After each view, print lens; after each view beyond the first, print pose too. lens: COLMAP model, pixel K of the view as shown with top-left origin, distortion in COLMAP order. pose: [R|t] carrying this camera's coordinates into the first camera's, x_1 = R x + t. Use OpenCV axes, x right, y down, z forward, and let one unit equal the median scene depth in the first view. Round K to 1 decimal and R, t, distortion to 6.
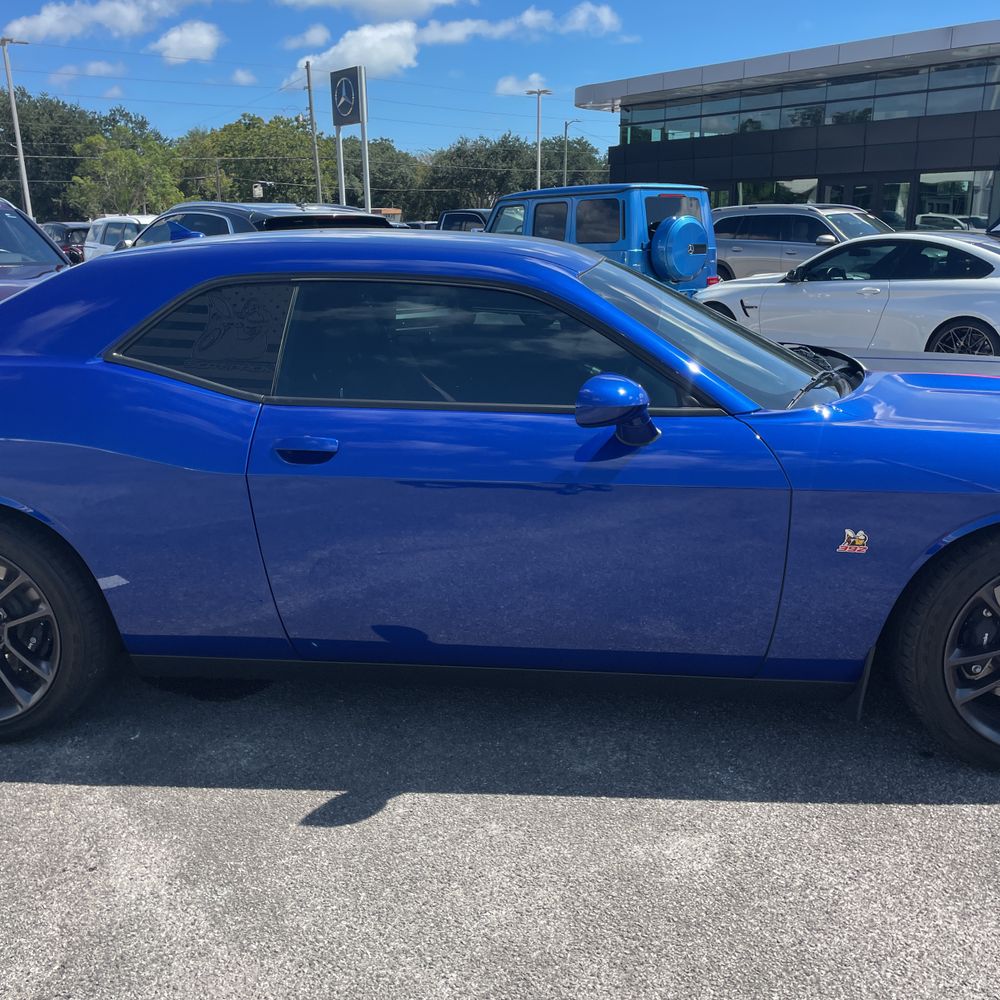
lens RADIAL K [[997.5, 0, 517.1], [0, 997.5, 527.0], [0, 0, 1]] dist [0.099326, -0.149663]
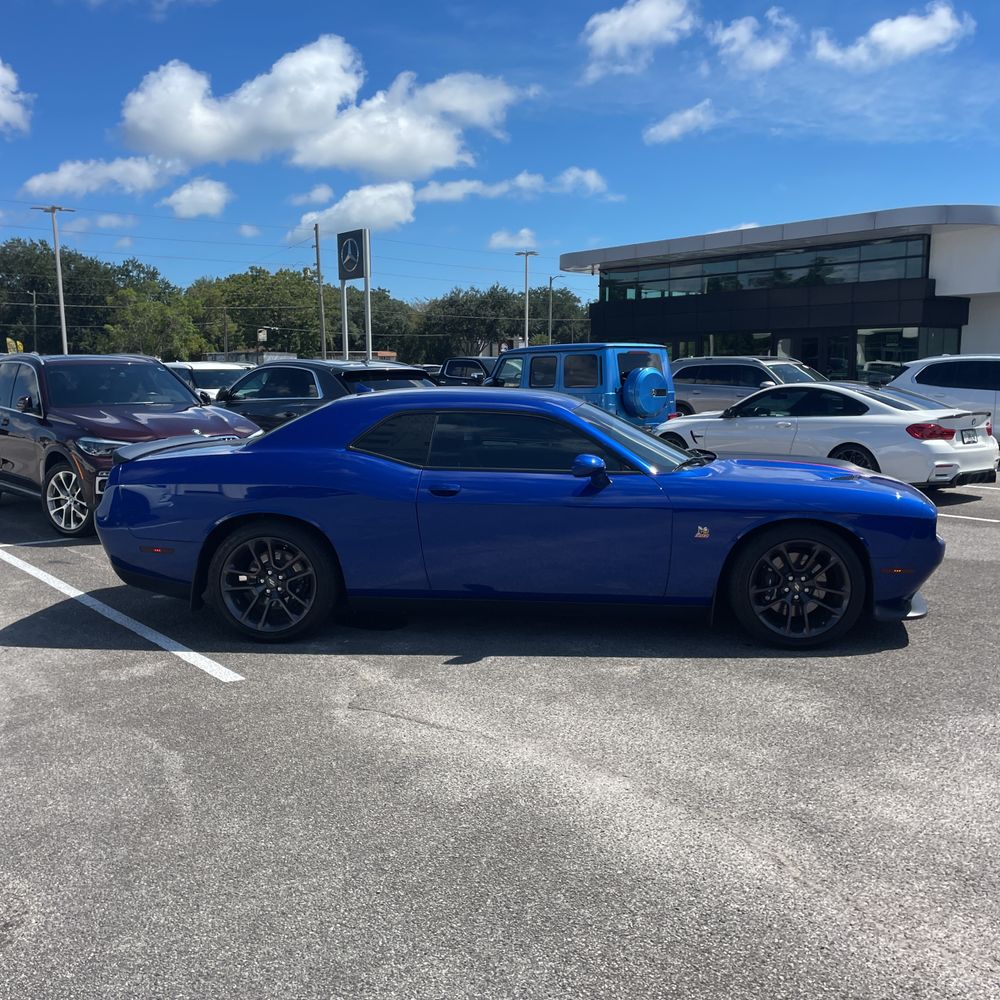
lens RADIAL K [[997.5, 0, 517.1], [0, 997.5, 527.0], [0, 0, 1]] dist [0.099326, -0.149663]
pose [[0.999892, 0.001804, 0.014568, -0.013491], [0.000129, 0.991300, -0.131626, 0.042247], [-0.014679, 0.131613, 0.991192, -0.164464]]
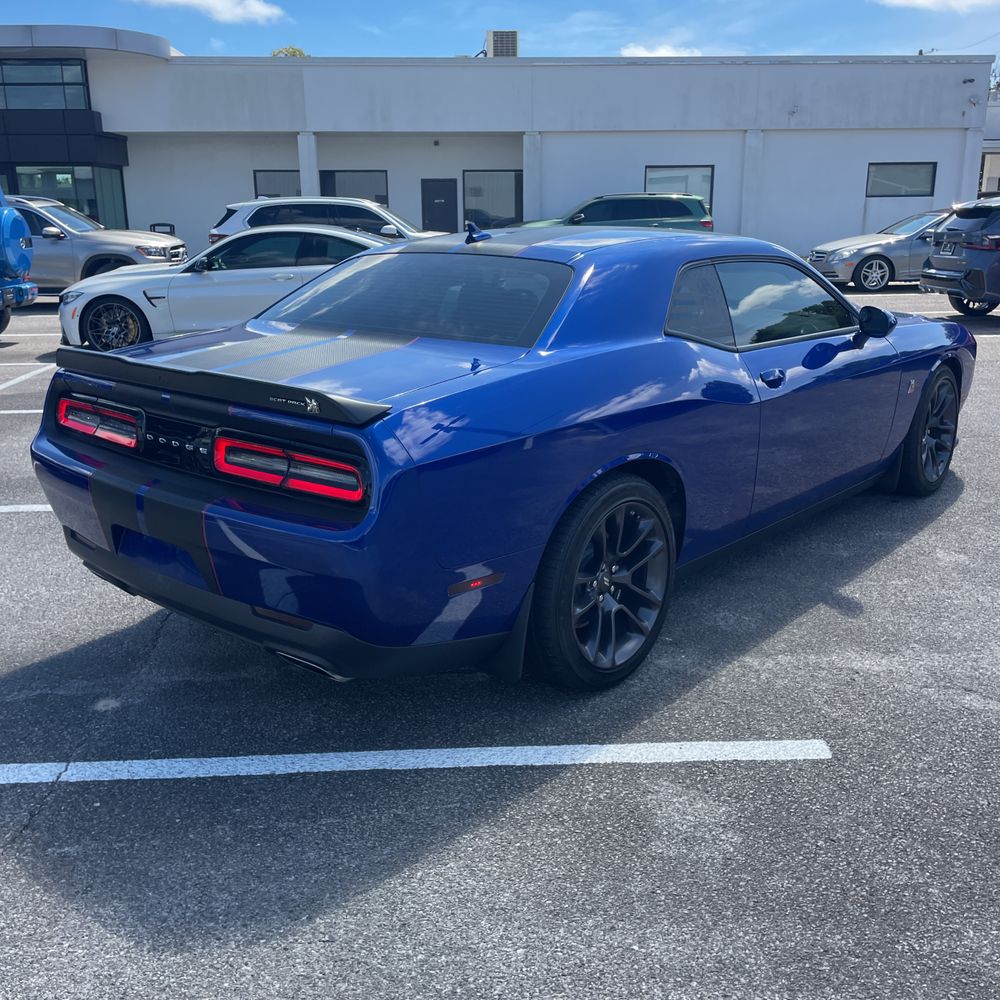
lens RADIAL K [[1011.9, 0, 500.0], [0, 1011.9, 500.0], [0, 0, 1]] dist [0.074748, -0.086261]
pose [[0.595916, -0.218657, 0.772705, -0.245251], [0.234428, 0.967671, 0.093035, -0.020469], [-0.768068, 0.125703, 0.627910, 0.062850]]
